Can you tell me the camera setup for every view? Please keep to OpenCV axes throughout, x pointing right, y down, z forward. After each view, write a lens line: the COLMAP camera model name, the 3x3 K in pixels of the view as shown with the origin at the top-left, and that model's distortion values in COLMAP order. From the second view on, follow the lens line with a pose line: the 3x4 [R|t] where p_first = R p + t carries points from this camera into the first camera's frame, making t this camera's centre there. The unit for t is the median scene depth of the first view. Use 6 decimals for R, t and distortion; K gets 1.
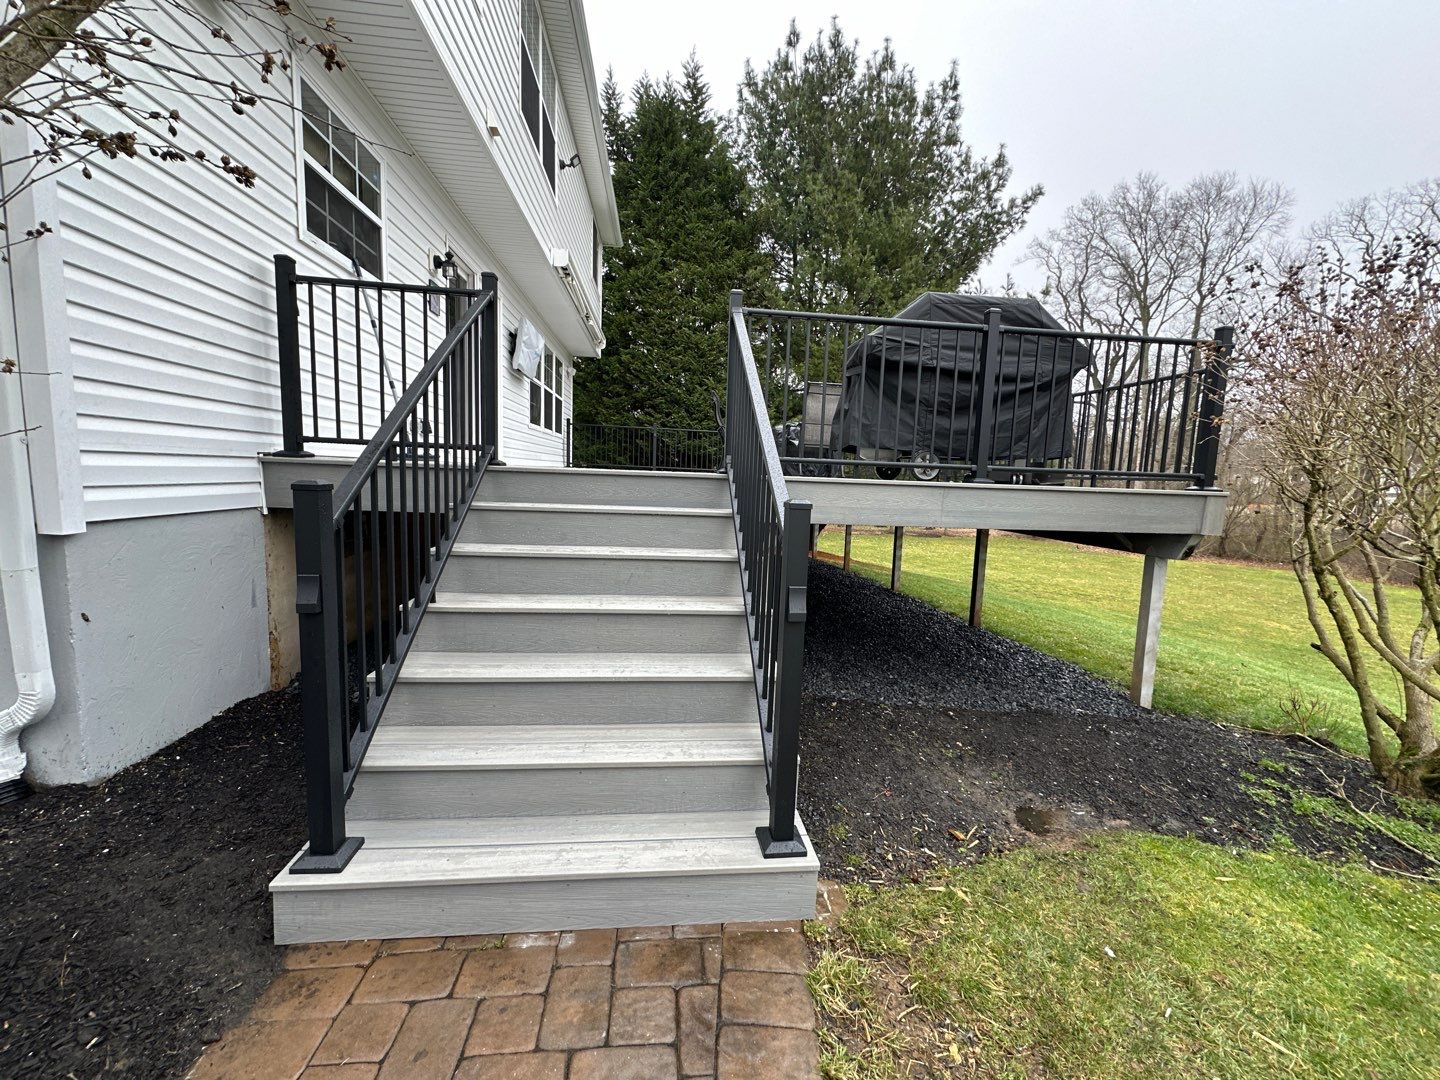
lens RADIAL K [[570.5, 0, 720.2], [0, 570.5, 544.0], [0, 0, 1]] dist [-0.000195, 0.000117]
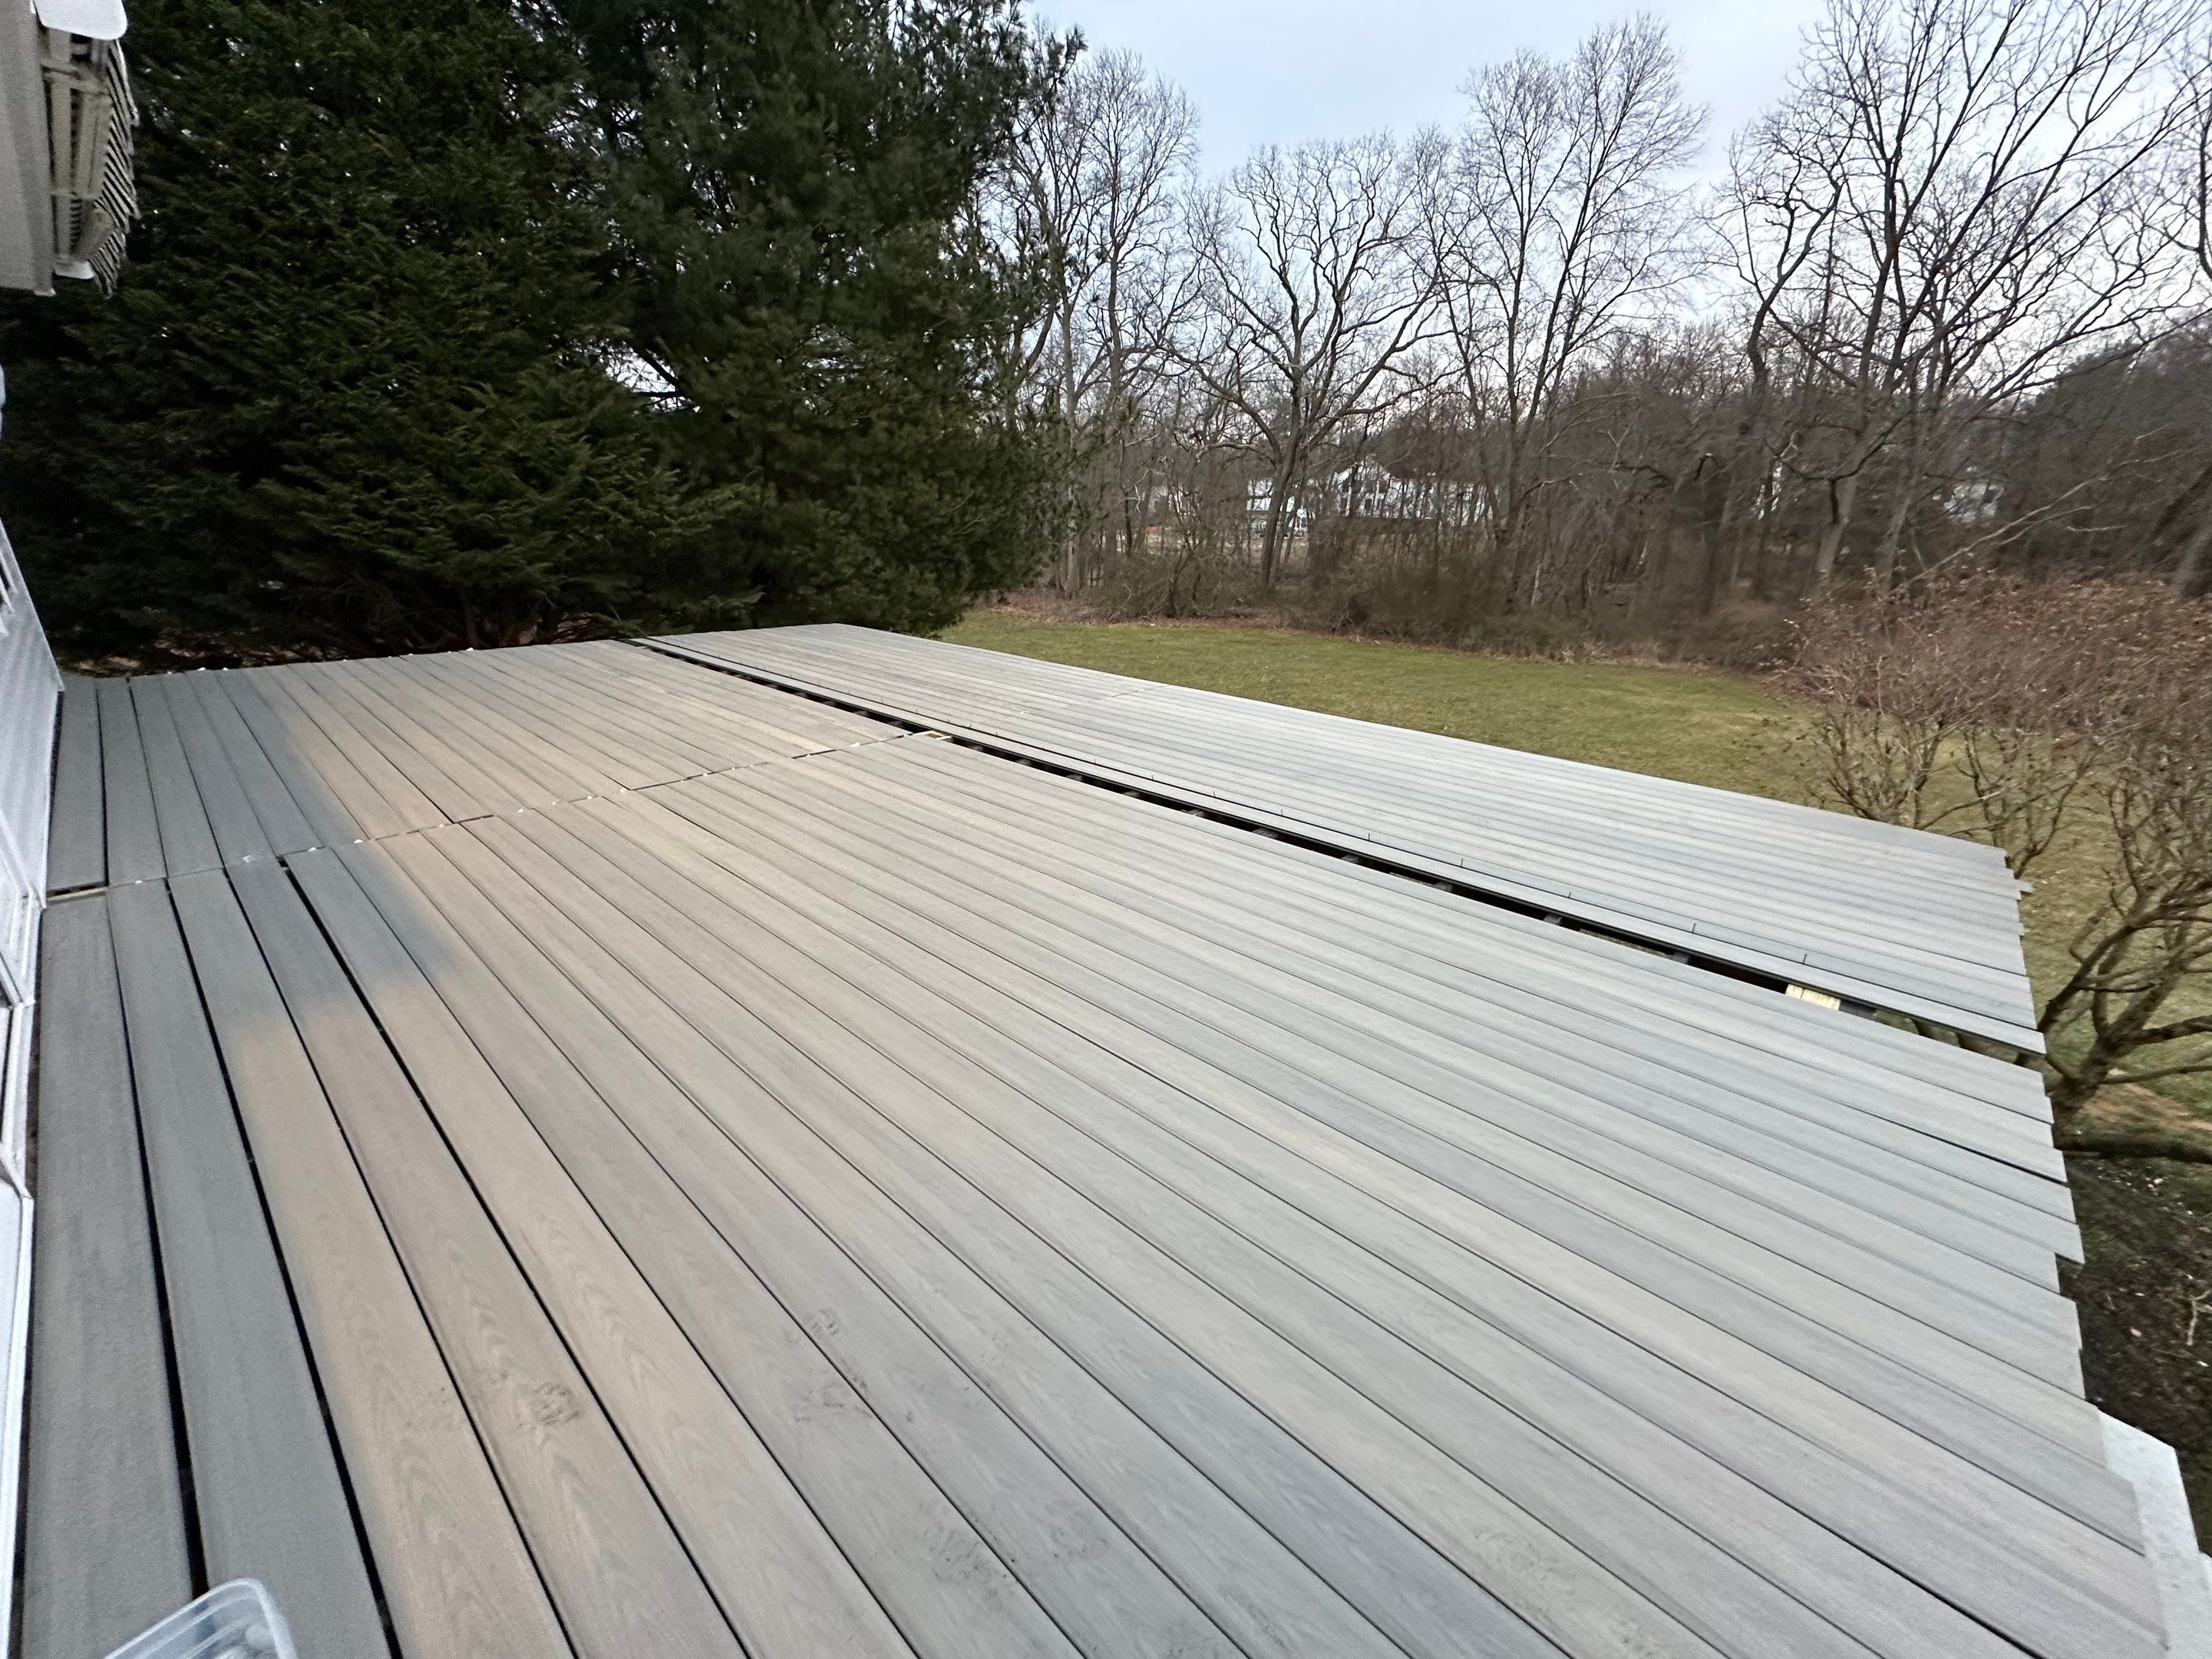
lens RADIAL K [[876.2, 0, 1108.4], [0, 876.2, 823.1], [0, 0, 1]] dist [-0.000195, 0.000117]
pose [[0.736602, -0.248947, 0.628842, -0.154737], [0.079260, 0.955159, 0.285287, -0.141488], [-0.671666, -0.160301, 0.723304, 0.234067]]
